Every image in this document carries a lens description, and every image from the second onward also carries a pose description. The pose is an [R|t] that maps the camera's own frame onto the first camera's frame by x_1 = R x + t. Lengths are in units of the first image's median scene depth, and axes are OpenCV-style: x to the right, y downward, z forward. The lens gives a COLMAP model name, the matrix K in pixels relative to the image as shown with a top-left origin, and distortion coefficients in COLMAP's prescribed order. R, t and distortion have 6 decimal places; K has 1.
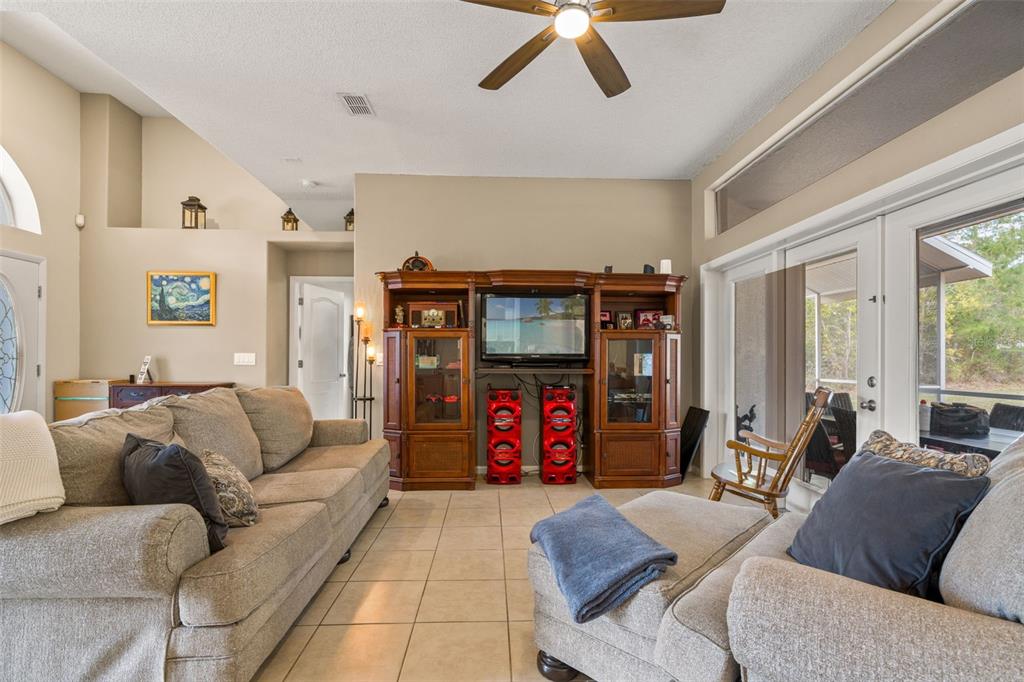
lens RADIAL K [[477.1, 0, 512.1], [0, 477.1, 349.4], [0, 0, 1]] dist [-0.001756, -0.000542]
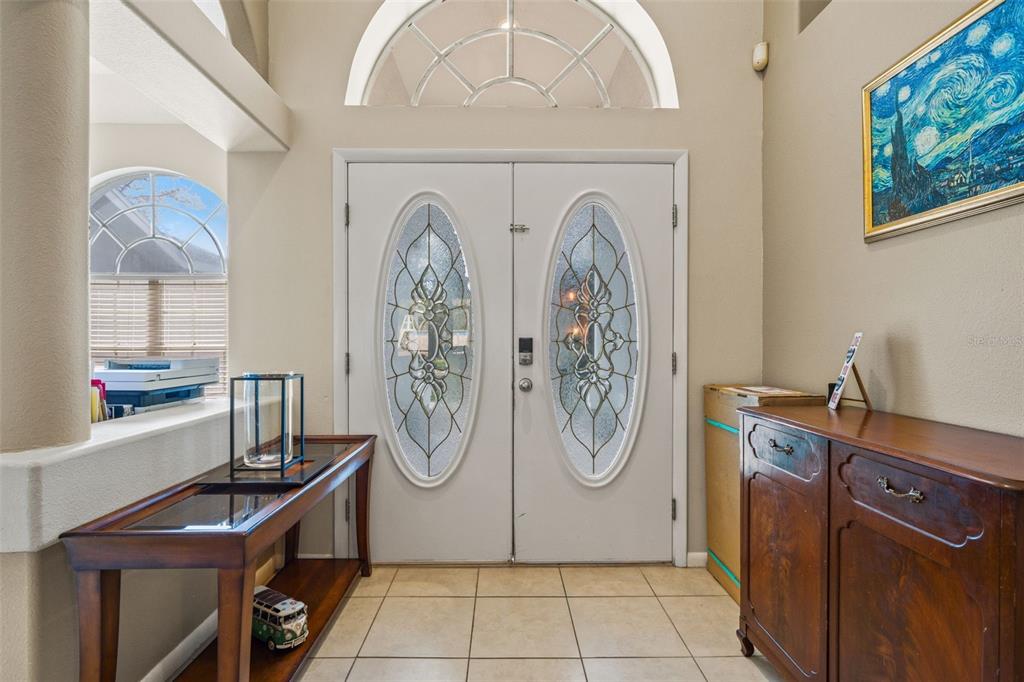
lens RADIAL K [[477.1, 0, 509.8], [0, 477.1, 348.6], [0, 0, 1]] dist [-0.001756, -0.000542]
pose [[-0.021647, 0.003760, -0.999759, -0.416400], [0.007517, 0.999965, 0.003598, 0.021448], [0.999737, -0.007437, -0.021675, 0.750739]]
